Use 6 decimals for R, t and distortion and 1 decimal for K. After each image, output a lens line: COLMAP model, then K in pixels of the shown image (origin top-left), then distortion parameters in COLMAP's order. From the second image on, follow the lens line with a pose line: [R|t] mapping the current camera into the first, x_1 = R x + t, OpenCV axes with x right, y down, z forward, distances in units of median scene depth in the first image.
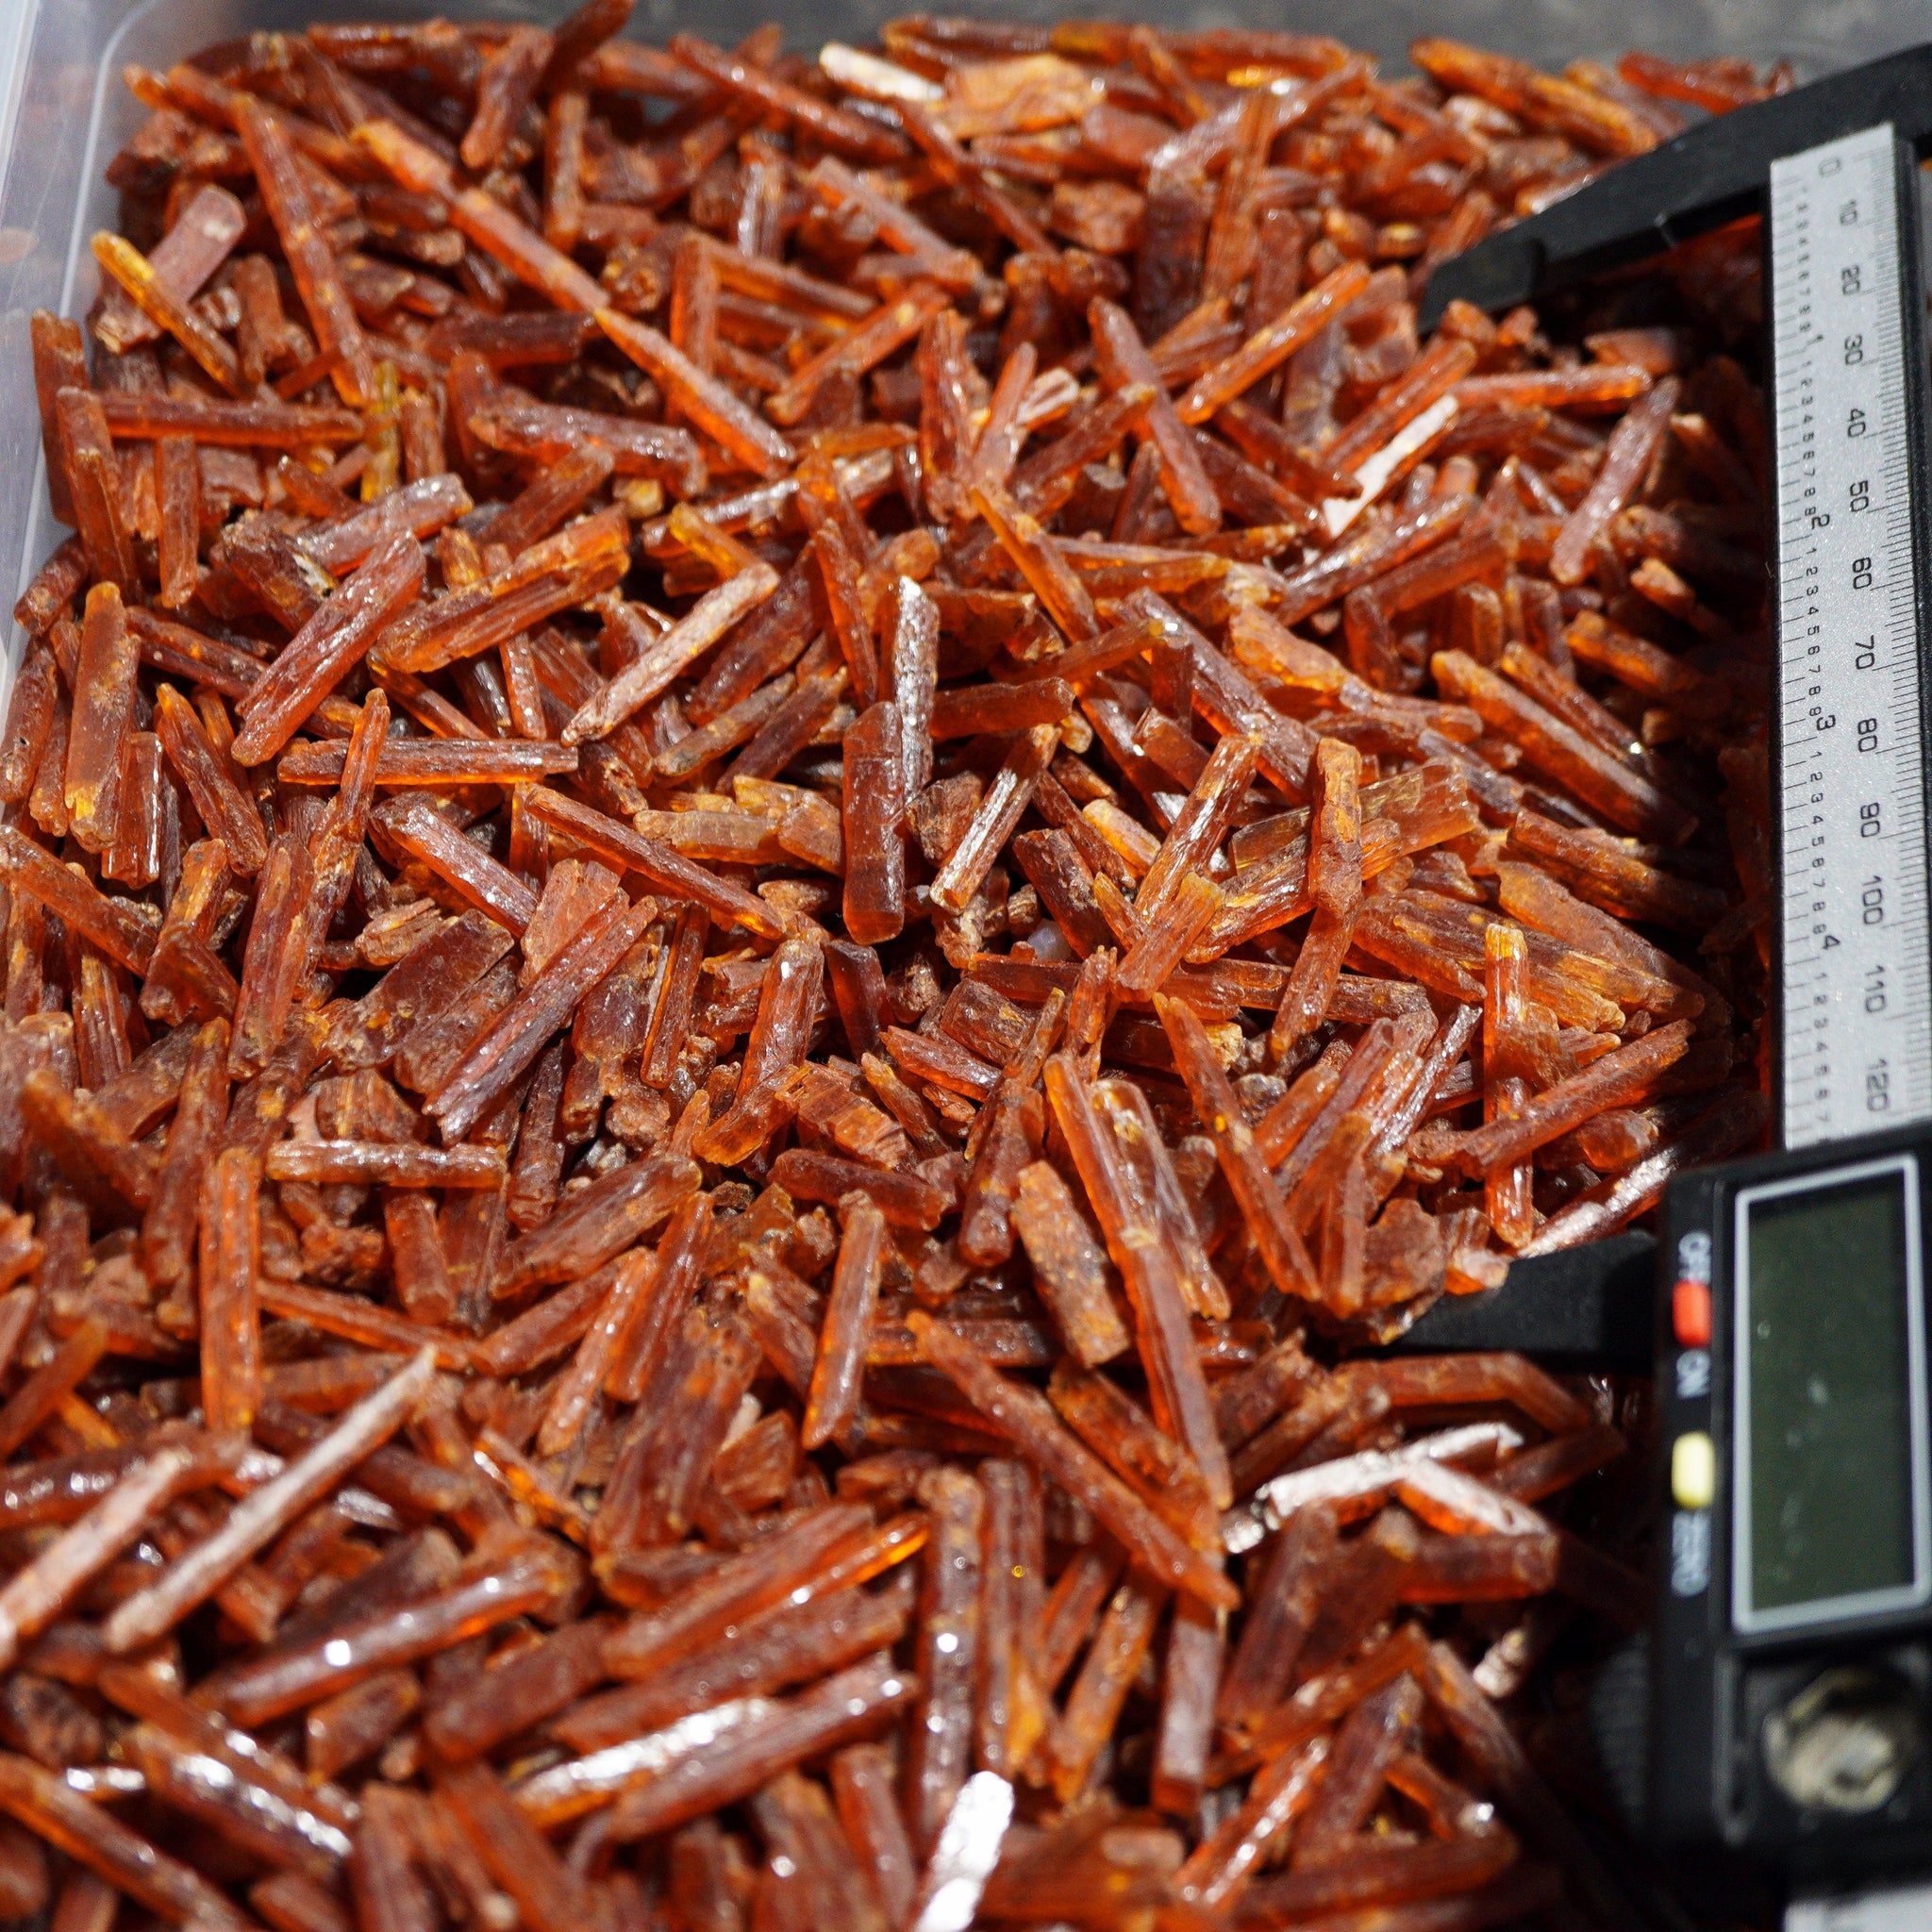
lens RADIAL K [[4044.0, 0, 951.7], [0, 4044.0, 959.0], [0, 0, 1]] dist [-0.016008, 0.000000]
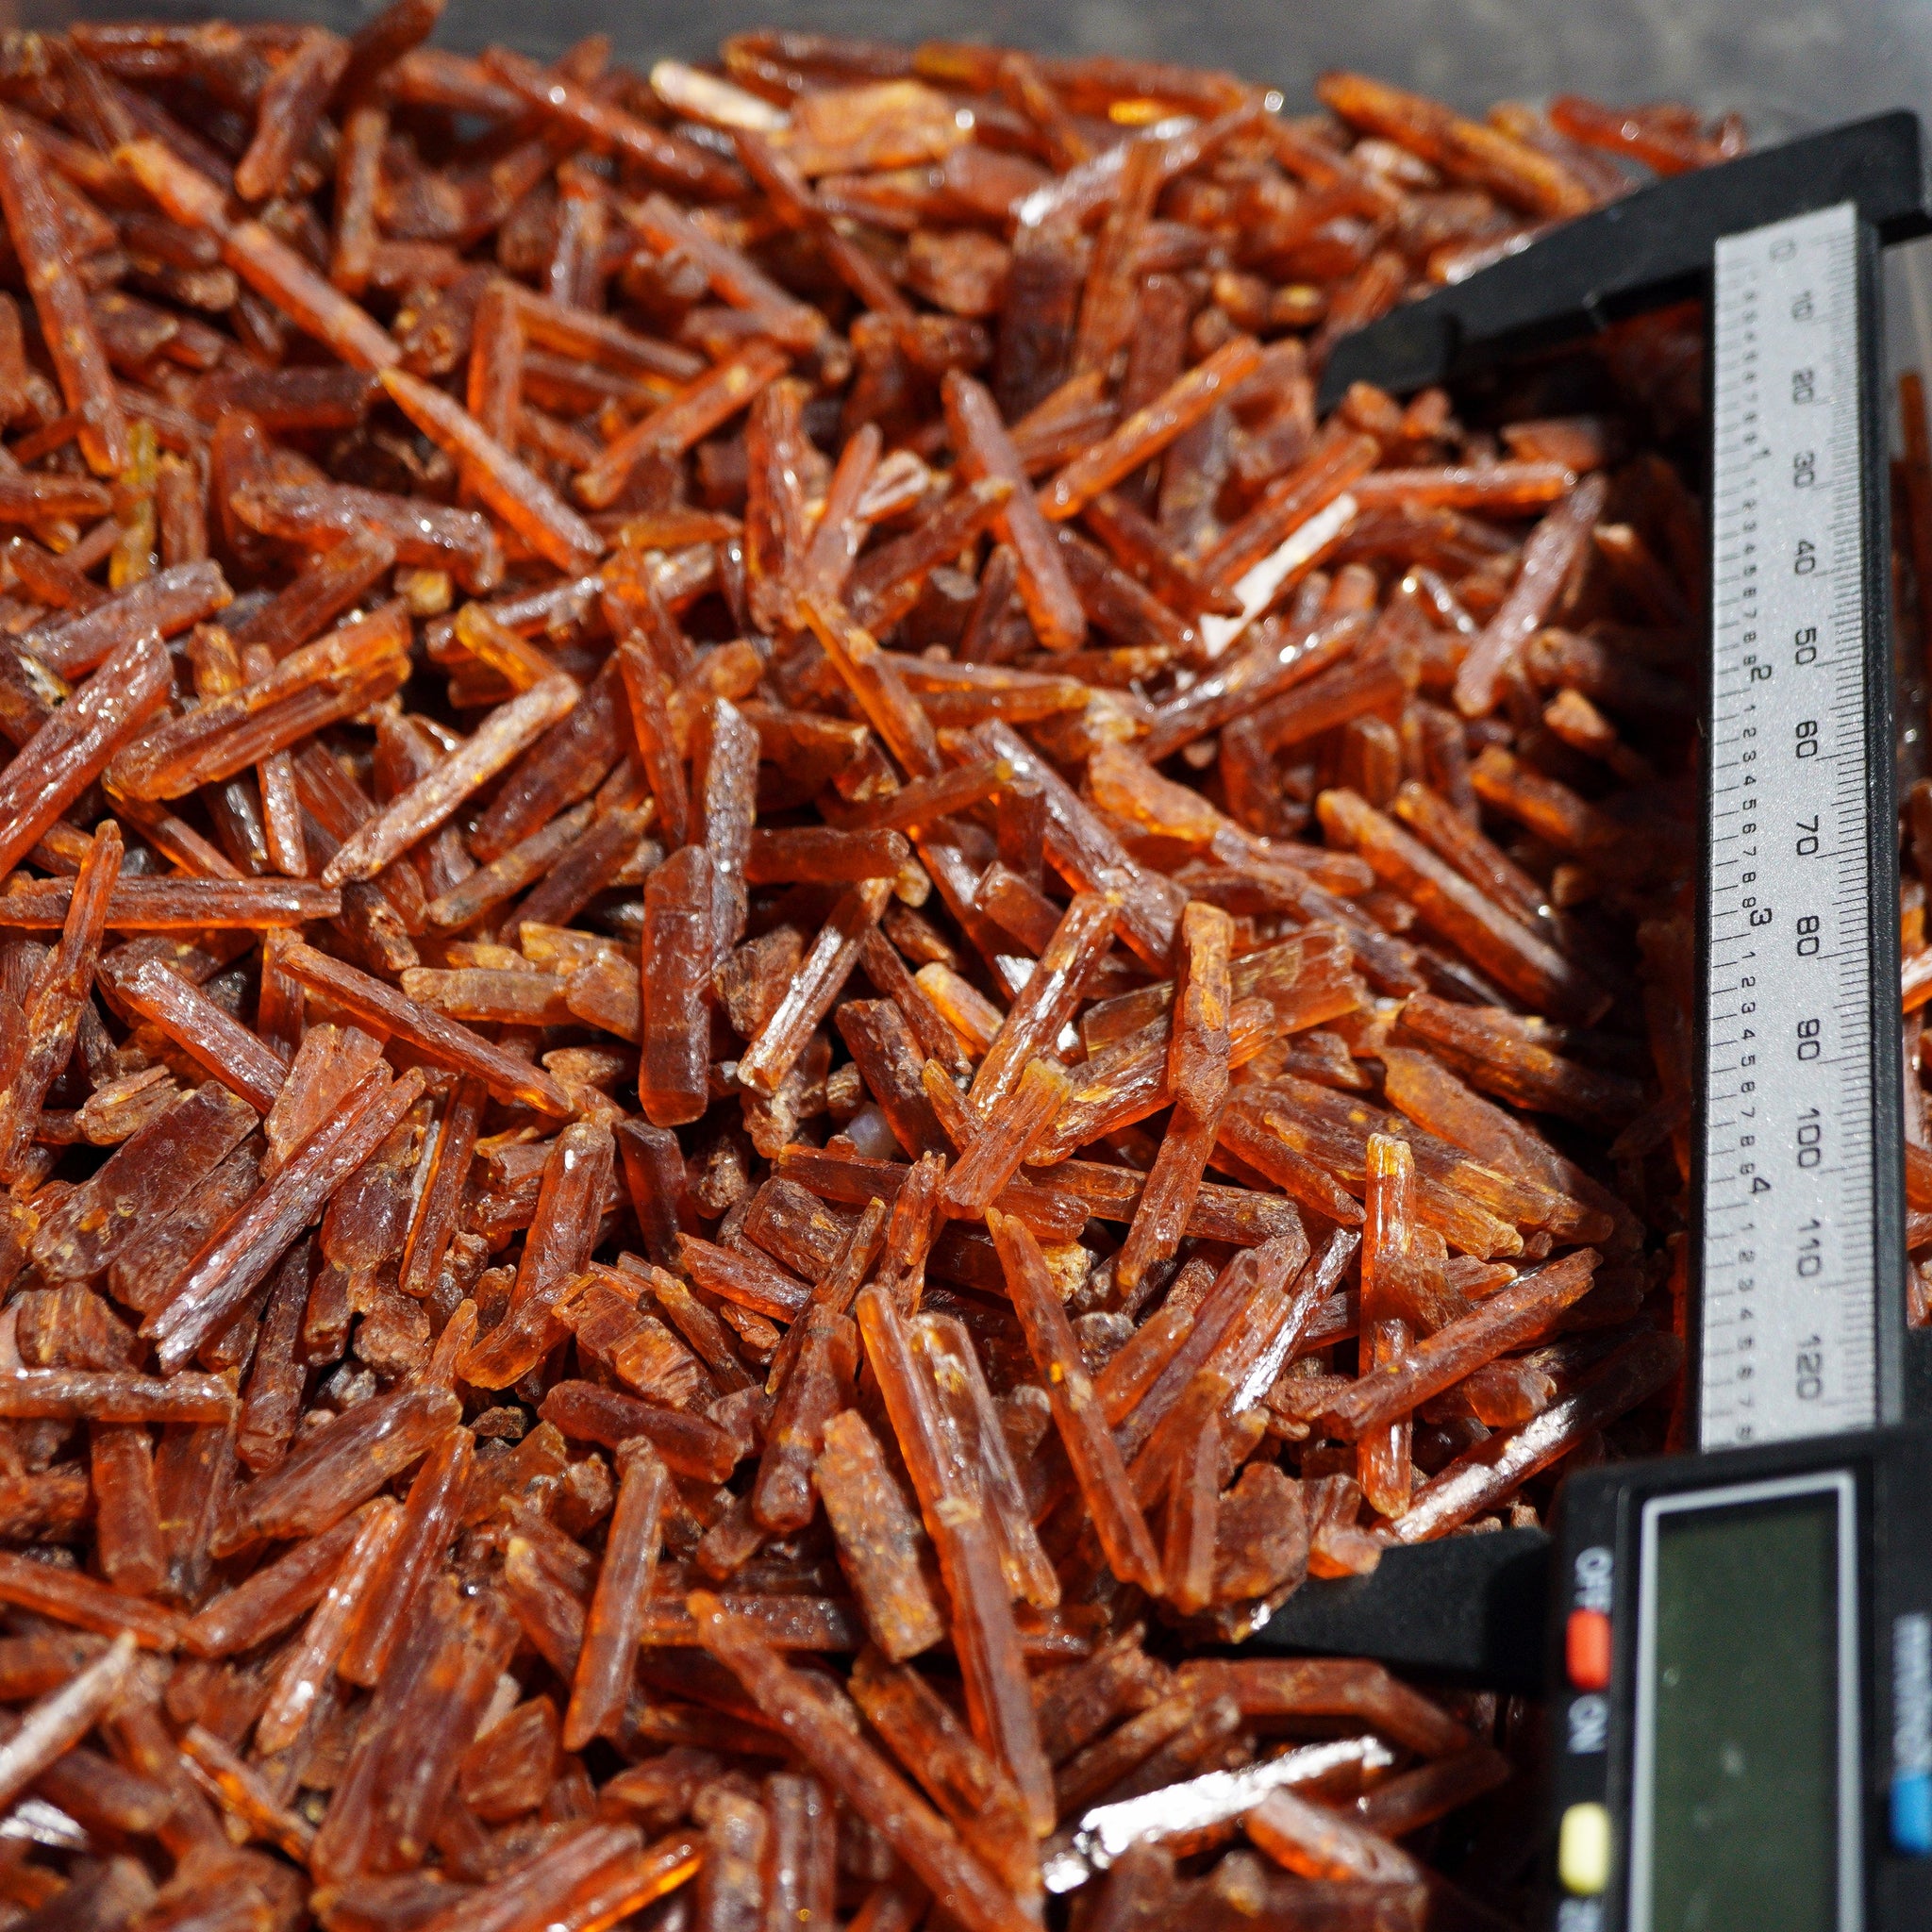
lens RADIAL K [[4044.0, 0, 982.8], [0, 4044.0, 966.2], [0, 0, 1]] dist [-0.016008, 0.000000]
pose [[0.999266, 0.023178, 0.030510, 0.020154], [-0.024243, 0.999092, 0.035033, -0.070309], [-0.029670, -0.035747, 0.998920, 0.122564]]
